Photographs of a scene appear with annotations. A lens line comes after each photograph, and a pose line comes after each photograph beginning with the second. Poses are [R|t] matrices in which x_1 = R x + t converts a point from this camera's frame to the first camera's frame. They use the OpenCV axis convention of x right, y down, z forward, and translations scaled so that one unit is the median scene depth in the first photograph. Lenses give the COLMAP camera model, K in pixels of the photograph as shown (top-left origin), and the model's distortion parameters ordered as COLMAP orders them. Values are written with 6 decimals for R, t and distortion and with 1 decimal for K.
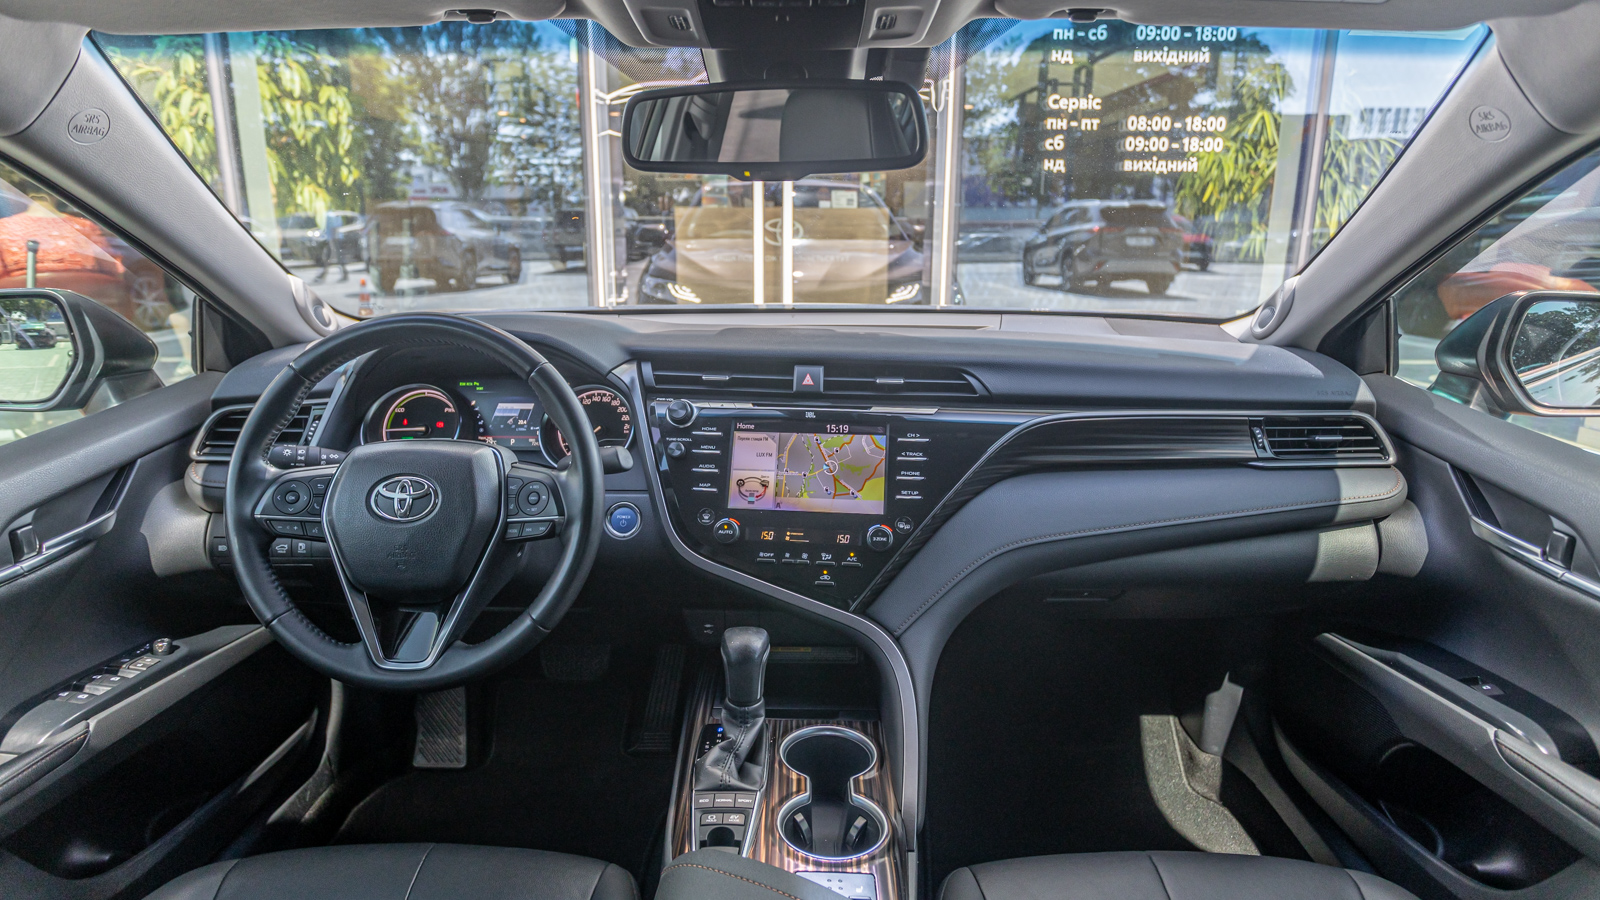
lens RADIAL K [[834.9, 0, 817.5], [0, 834.9, 464.7], [0, 0, 1]] dist [-0.009910, -0.000203]
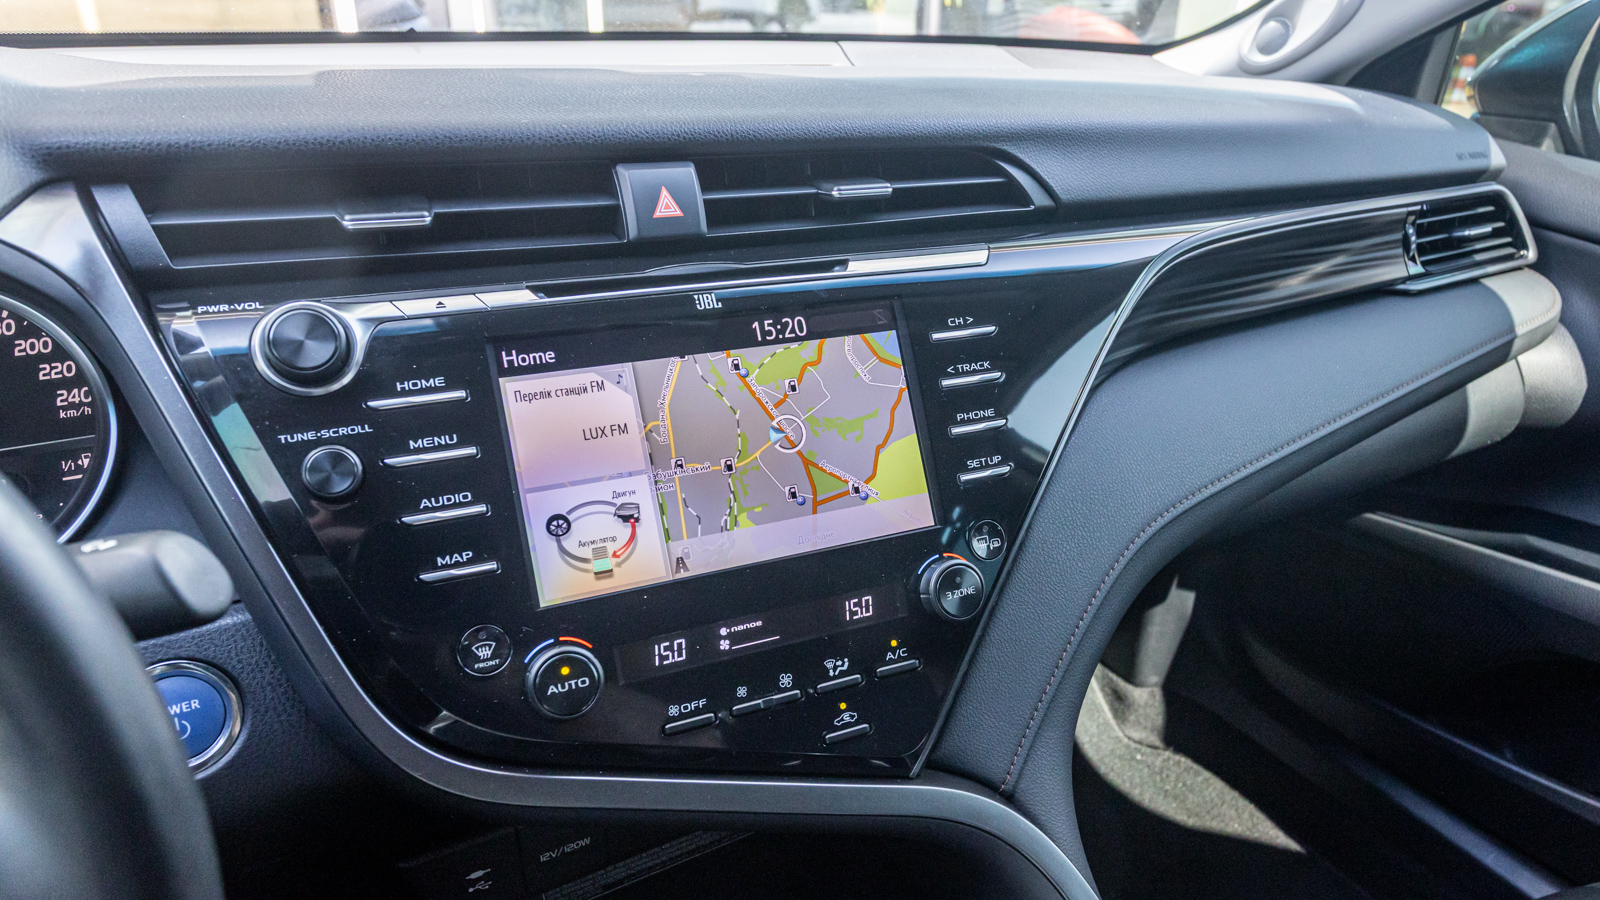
lens RADIAL K [[1027.7, 0, 855.4], [0, 1027.7, 462.8], [0, 0, 1]] dist [-0.008334, 0.001954]
pose [[0.854293, -0.203115, 0.478464, -0.182427], [0.113711, 0.971224, 0.209268, -0.077387], [-0.507201, -0.124370, 0.852807, 0.569224]]
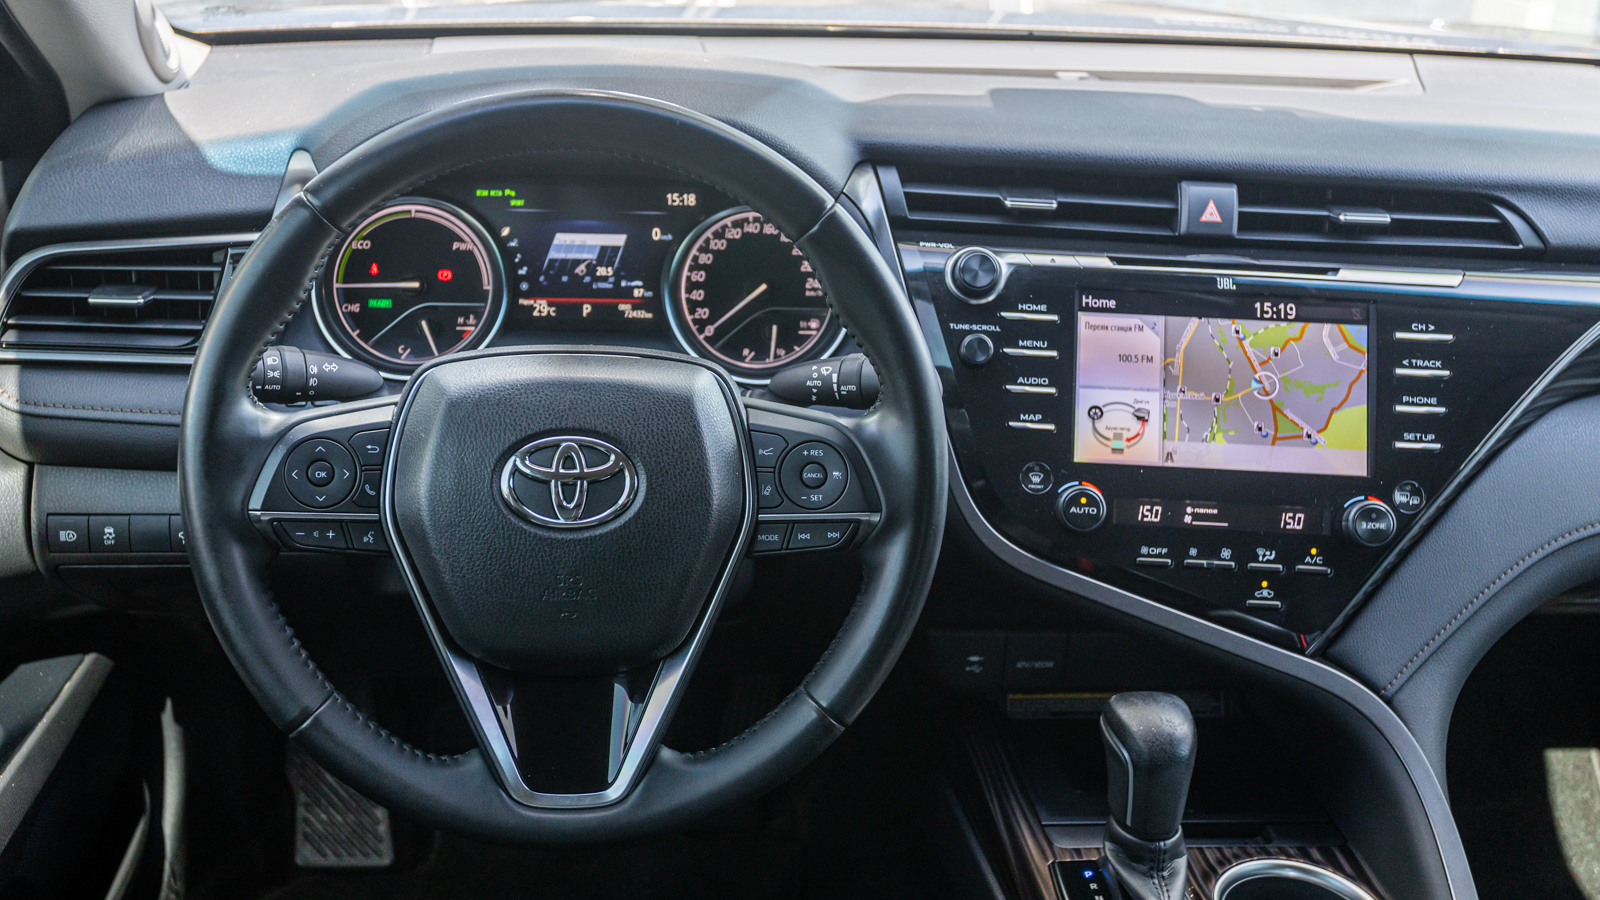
lens RADIAL K [[1424.1, 0, 791.5], [0, 1424.1, 451.7], [0, 0, 1]] dist [0.003617, 0.009059]
pose [[0.996056, 0.000959, 0.088722, -0.358016], [-0.014984, 0.987398, 0.157547, -0.091649], [-0.087453, -0.158255, 0.983518, 0.124742]]
